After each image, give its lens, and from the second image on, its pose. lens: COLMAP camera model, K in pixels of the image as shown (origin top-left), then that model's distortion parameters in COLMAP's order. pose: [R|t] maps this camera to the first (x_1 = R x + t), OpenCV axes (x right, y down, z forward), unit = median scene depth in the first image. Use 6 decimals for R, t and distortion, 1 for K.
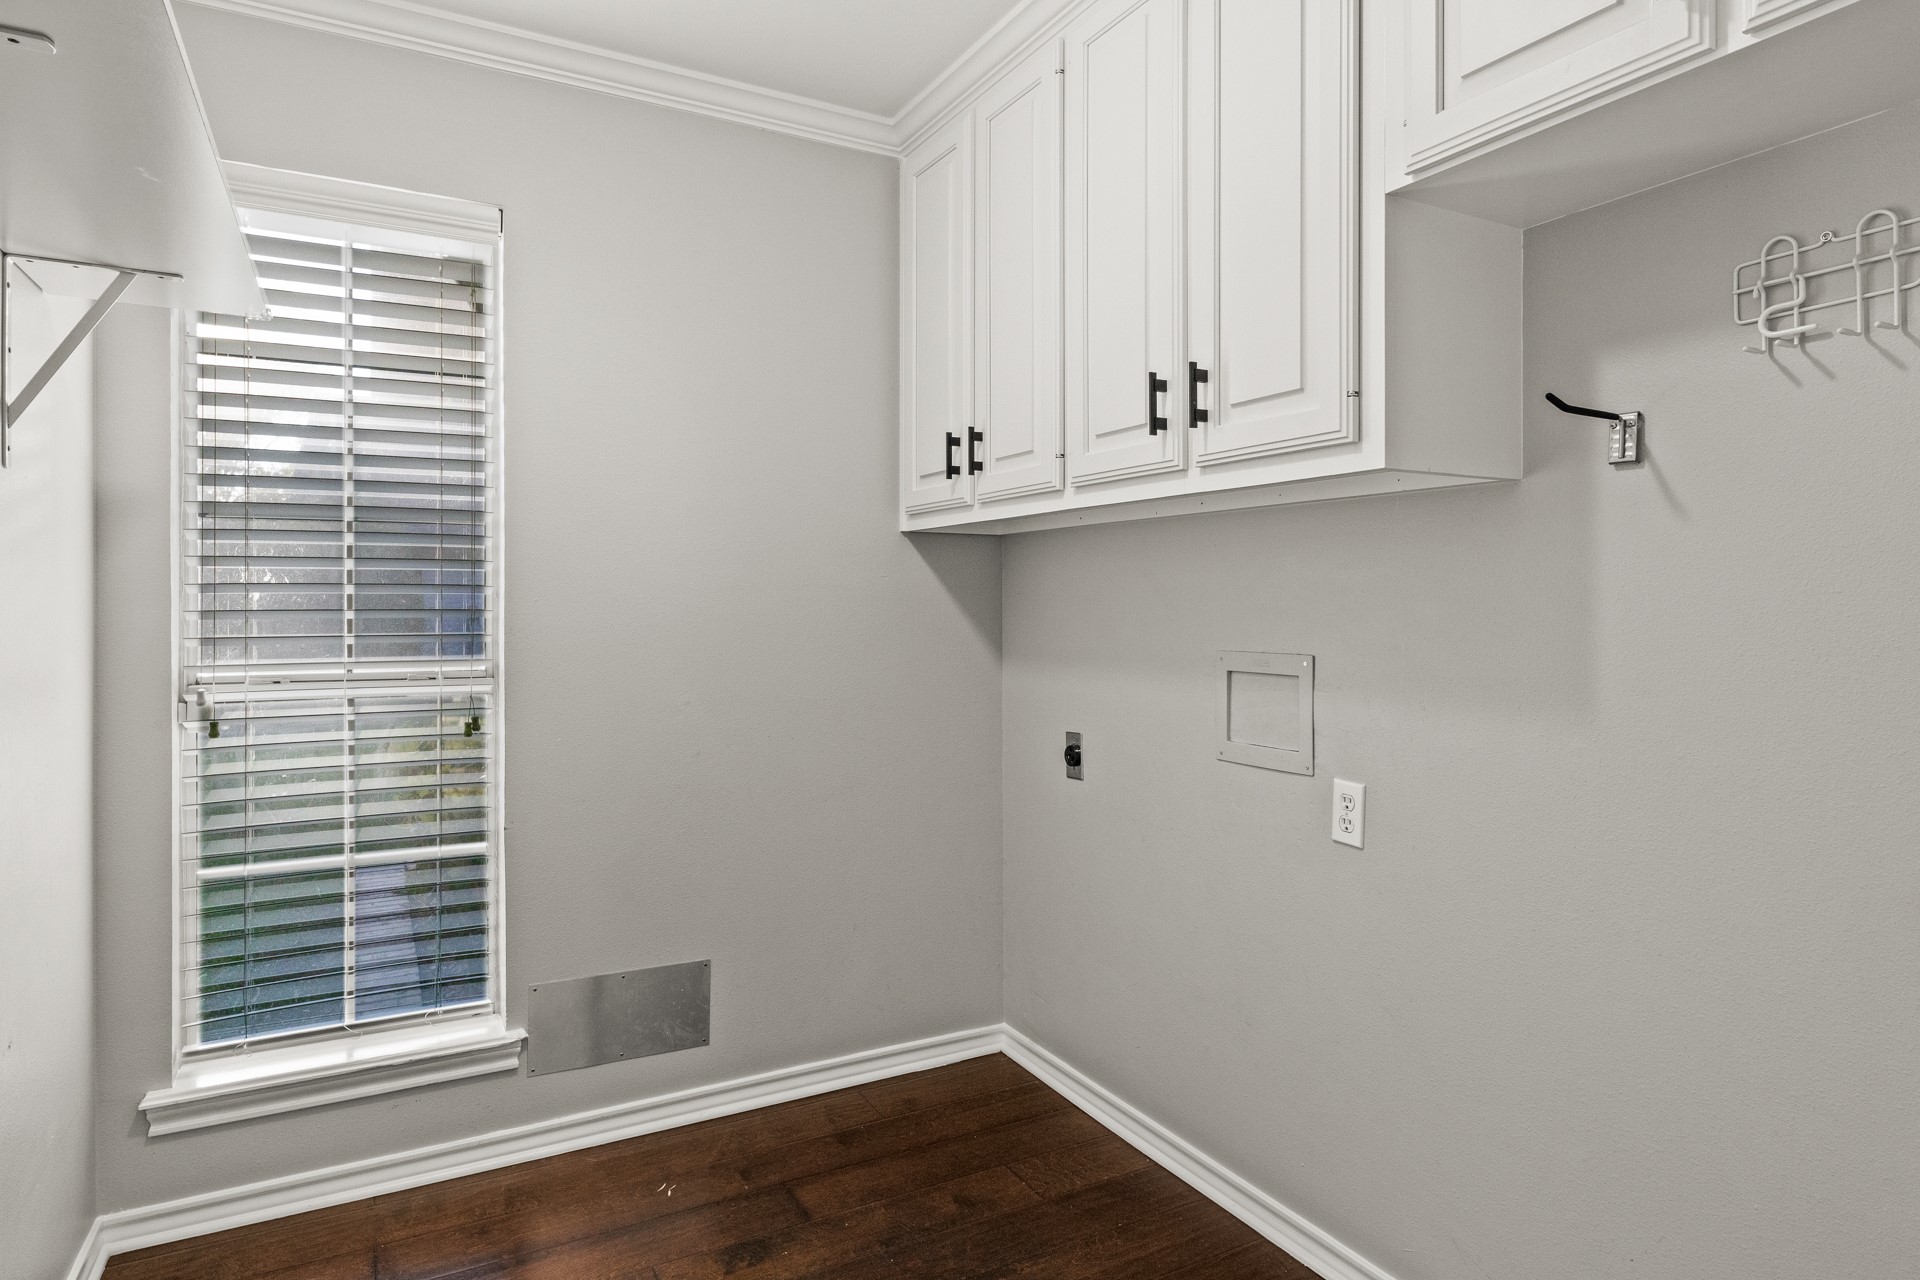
lens RADIAL K [[1112.7, 0, 959.0], [0, 1112.7, 632.8], [0, 0, 1]] dist [0.001795, 0.000465]
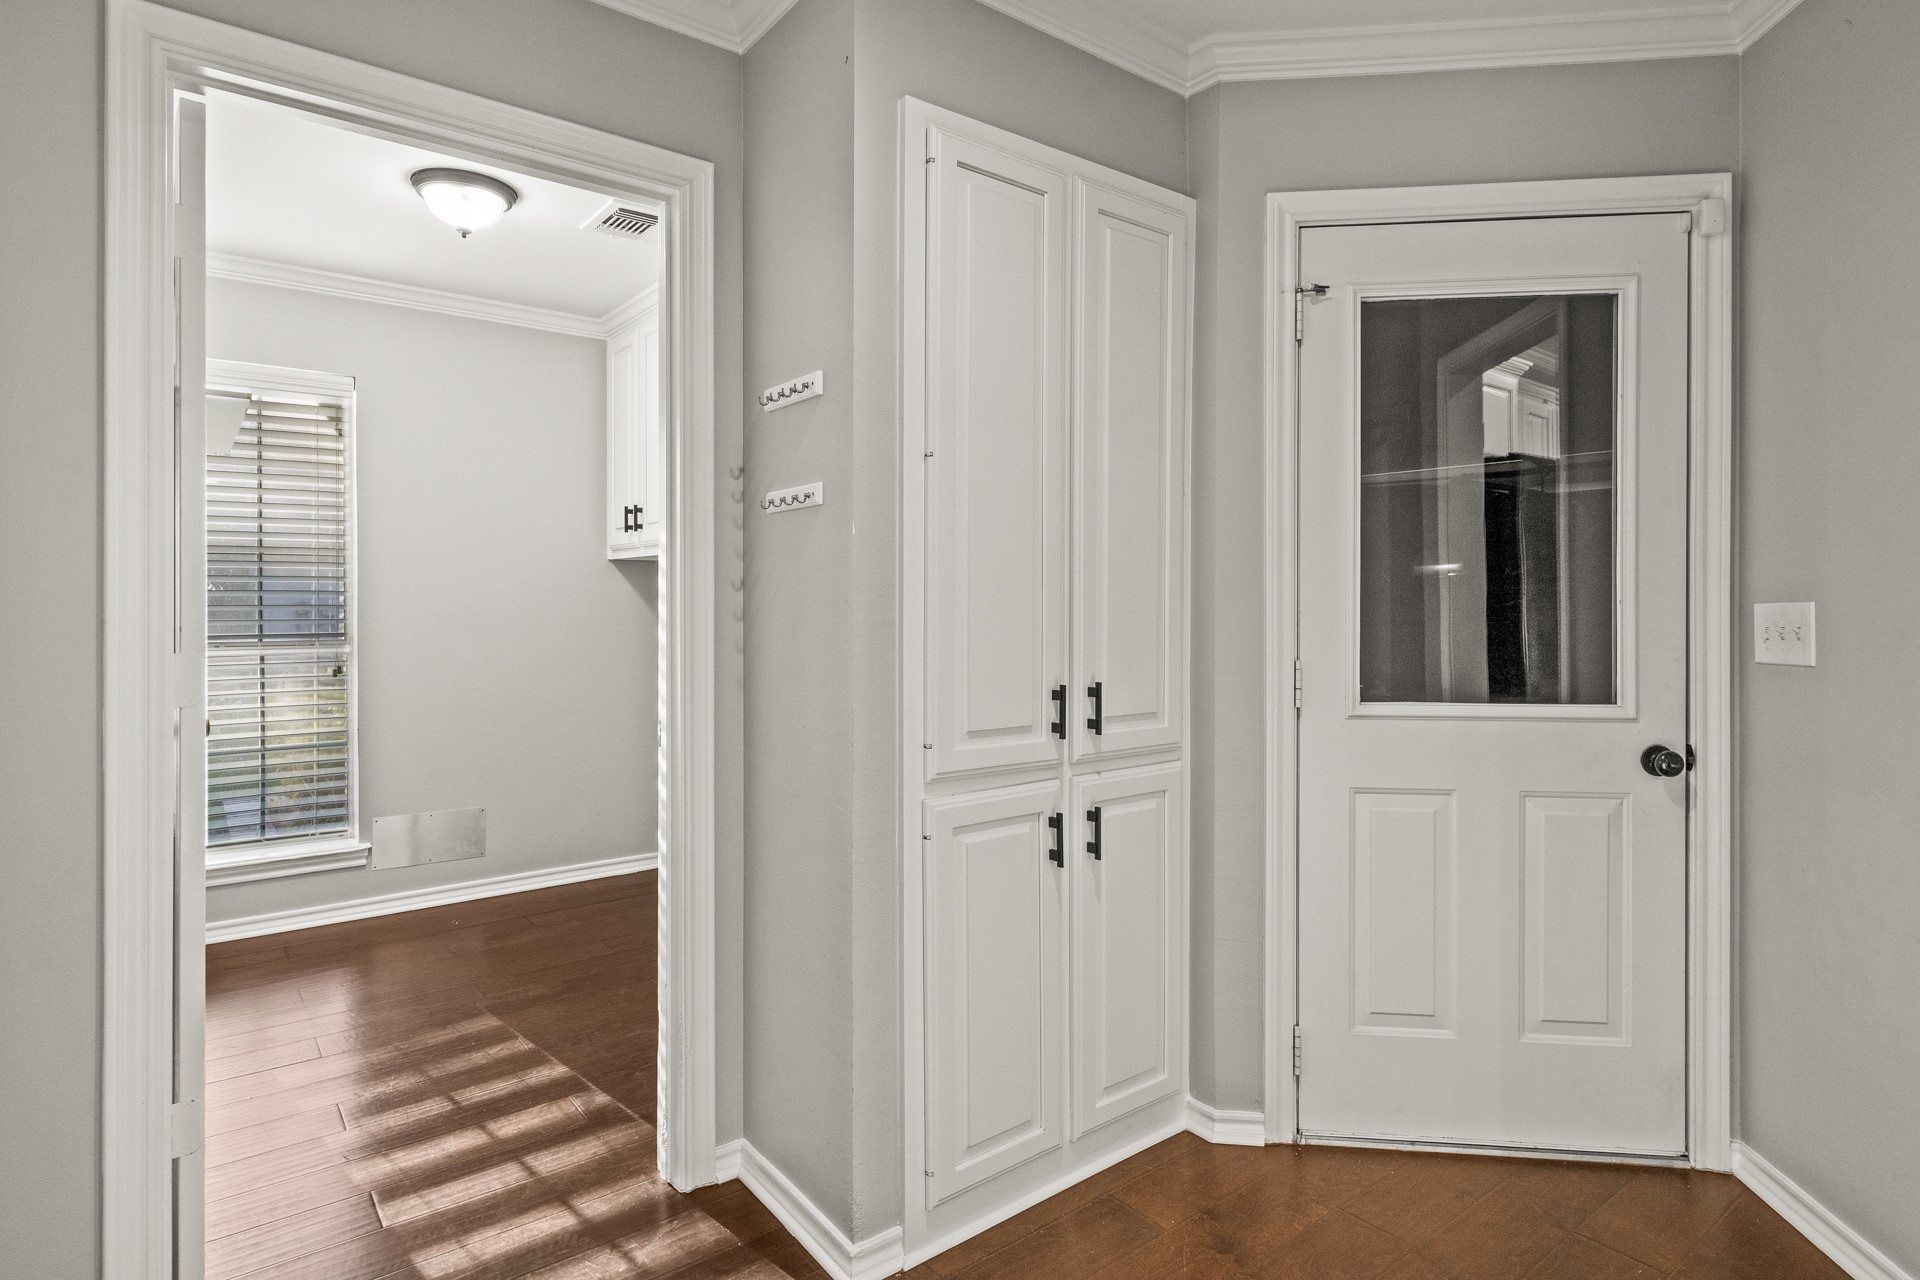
lens RADIAL K [[1021.5, 0, 965.8], [0, 1021.5, 630.3], [0, 0, 1]] dist [0.011154, -0.000300]
pose [[0.990171, -0.003110, 0.139828, 0.309766], [0.002805, 0.999993, 0.002375, 0.016864], [-0.139835, -0.001959, 0.990173, -0.721459]]
